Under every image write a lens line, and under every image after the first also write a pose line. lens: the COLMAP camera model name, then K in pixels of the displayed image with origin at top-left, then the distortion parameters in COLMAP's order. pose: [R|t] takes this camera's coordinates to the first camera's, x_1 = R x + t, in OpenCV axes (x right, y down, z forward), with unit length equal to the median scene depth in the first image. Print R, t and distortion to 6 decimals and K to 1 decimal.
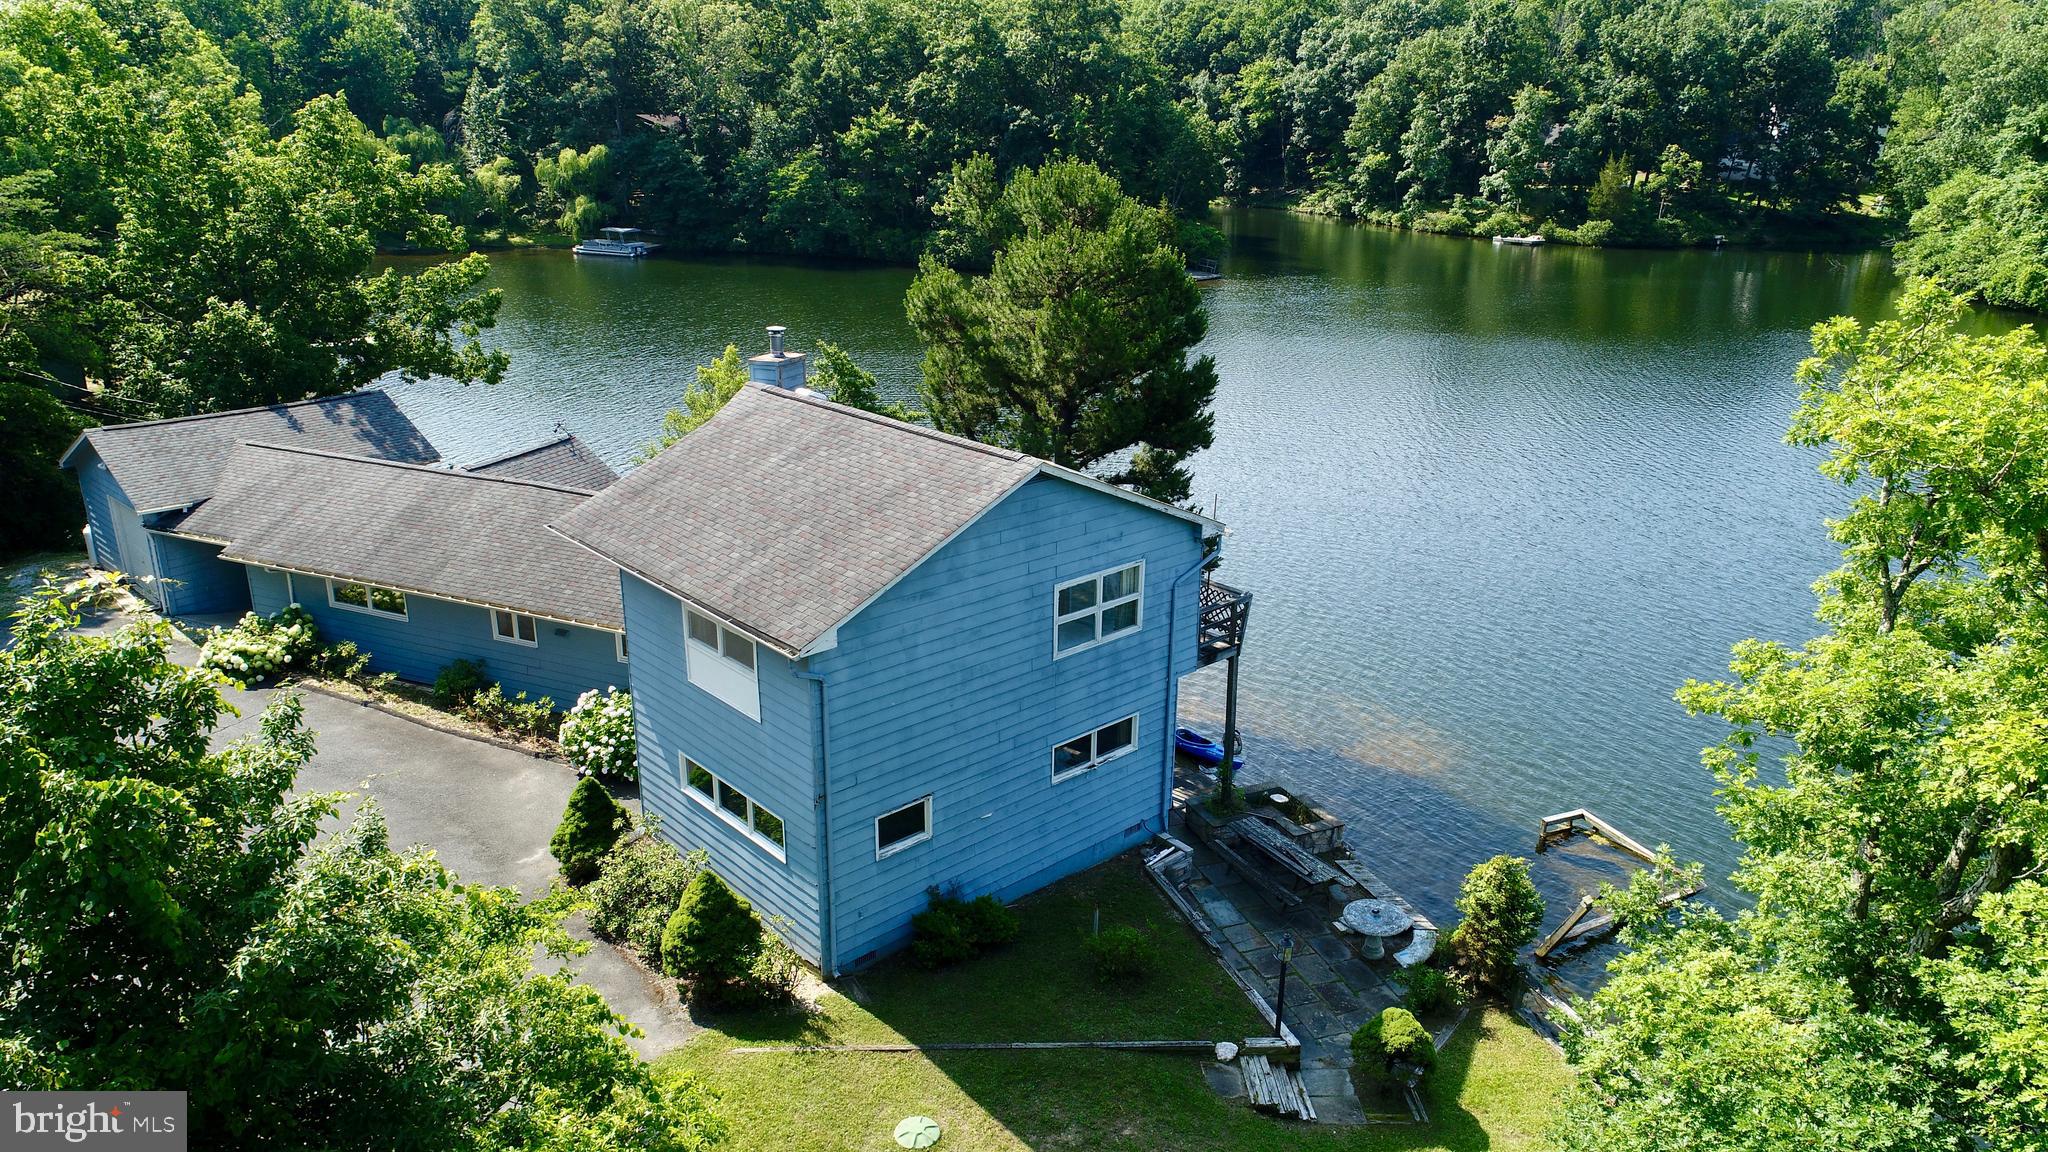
lens RADIAL K [[1371.7, 0, 1024.0], [0, 1371.7, 576.0], [0, 0, 1]] dist [-0.005433, 0.001492]
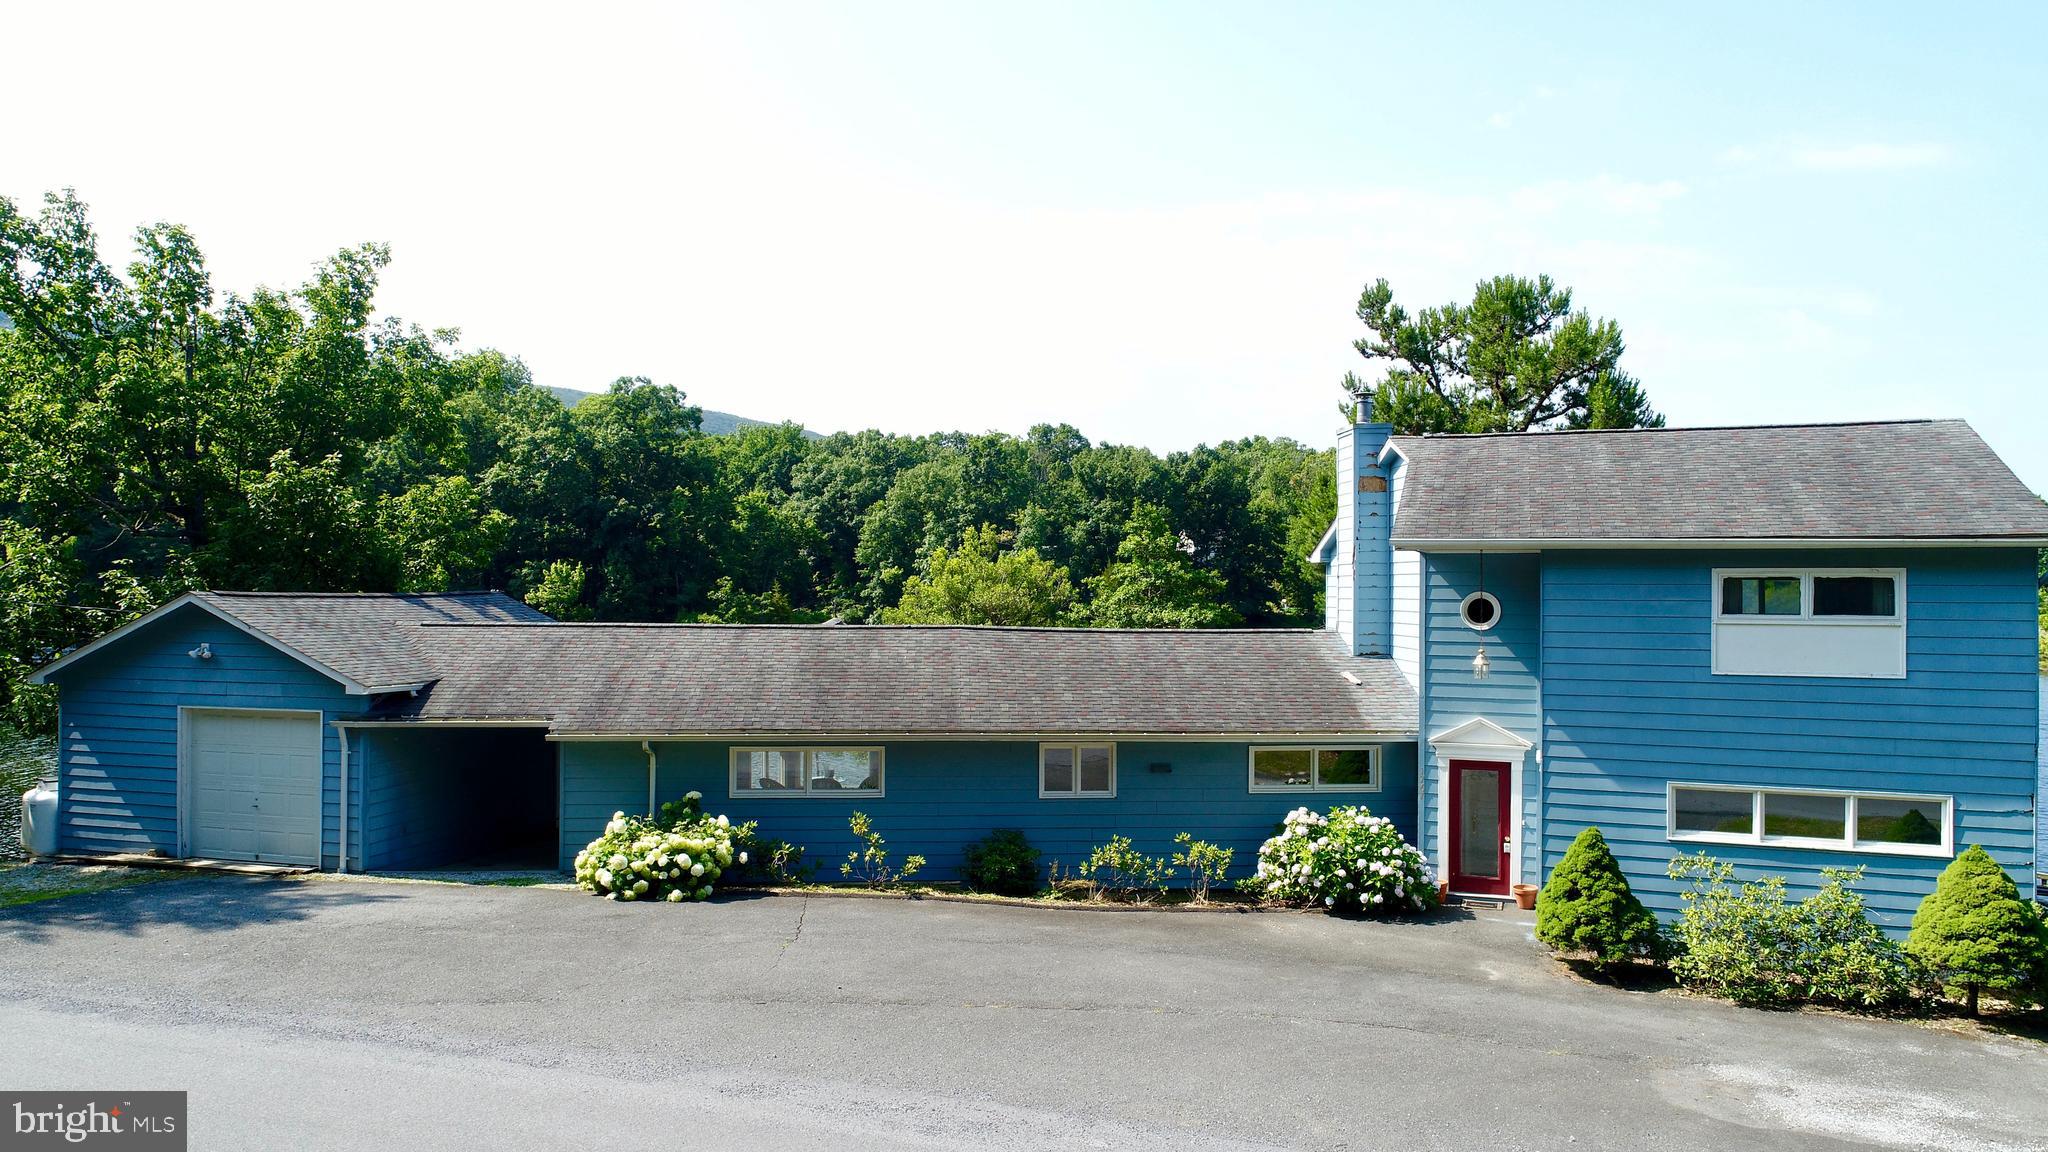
lens RADIAL K [[1371.7, 0, 1024.0], [0, 1371.7, 576.0], [0, 0, 1]] dist [-0.005433, 0.001492]
pose [[0.896497, -0.004272, 0.443030, -0.124621], [0.149571, 0.944166, -0.293561, 0.025656], [-0.417040, 0.329441, 0.847081, 0.061417]]
